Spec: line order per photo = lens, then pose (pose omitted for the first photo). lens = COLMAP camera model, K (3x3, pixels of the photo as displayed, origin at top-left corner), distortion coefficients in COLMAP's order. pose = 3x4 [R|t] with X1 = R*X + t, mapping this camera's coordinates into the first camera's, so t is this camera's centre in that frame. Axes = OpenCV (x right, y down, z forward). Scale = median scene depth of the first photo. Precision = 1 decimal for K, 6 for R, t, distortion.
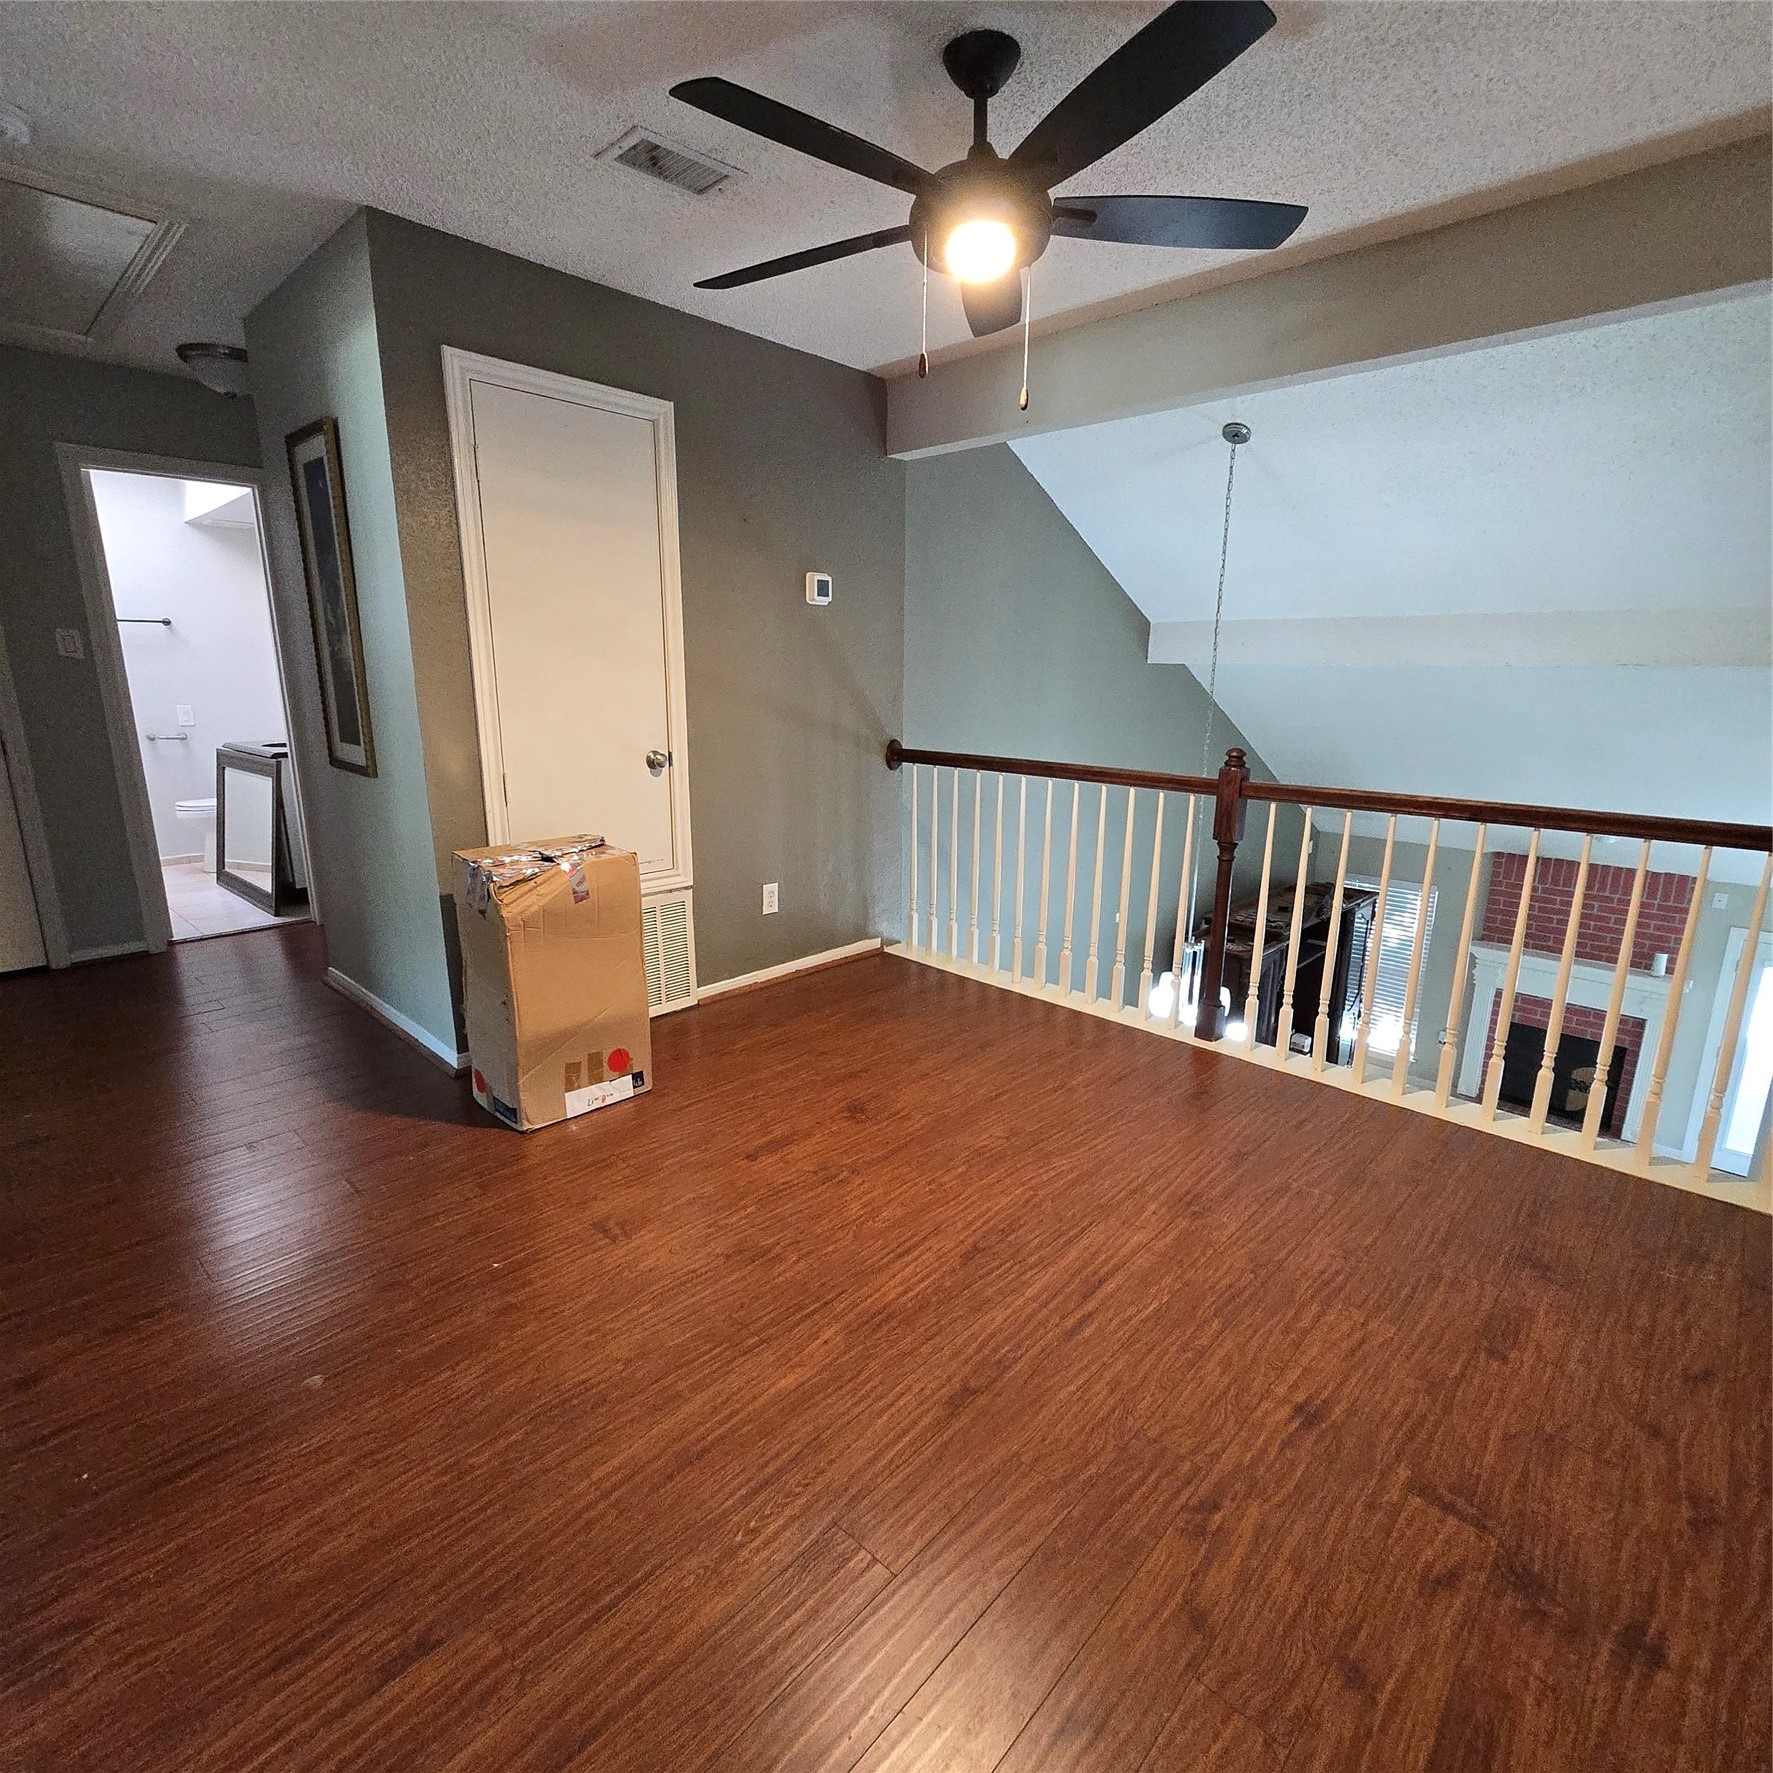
lens RADIAL K [[933.5, 0, 891.0], [0, 933.5, 889.6], [0, 0, 1]] dist [0.001823, -0.000076]
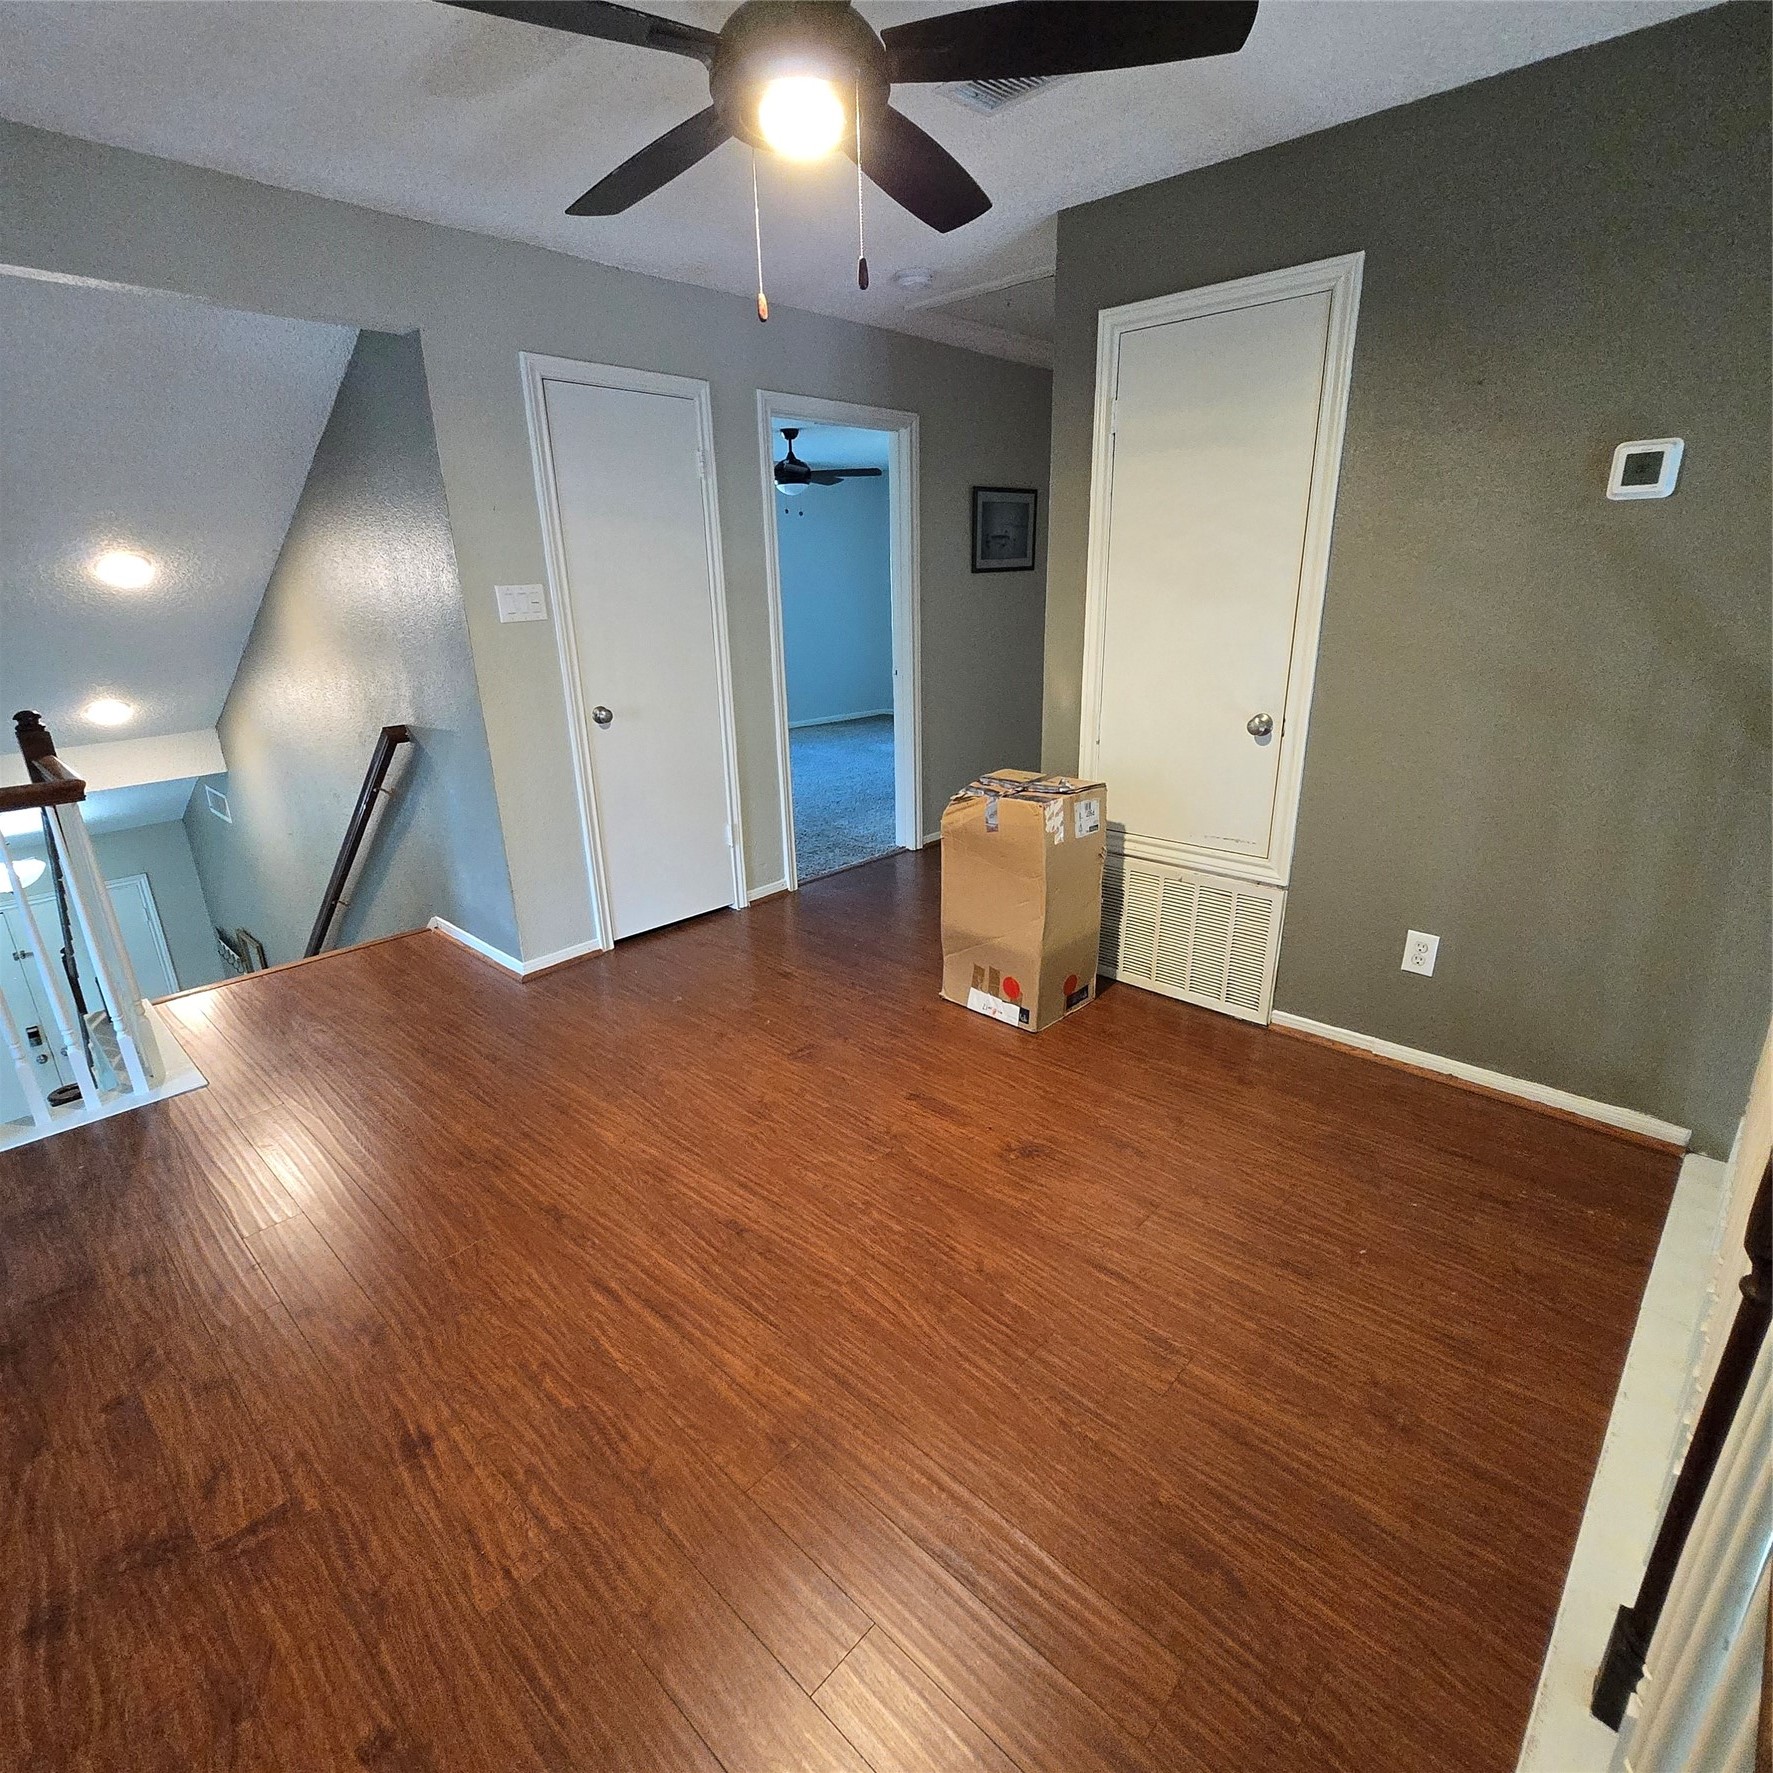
lens RADIAL K [[933.5, 0, 883.7], [0, 933.5, 890.3], [0, 0, 1]] dist [0.001823, -0.000076]
pose [[-0.002055, 0.307554, -0.951528, 0.907686], [-0.210481, 0.930081, 0.301077, -0.279698], [0.977596, 0.200898, 0.062824, 0.989578]]
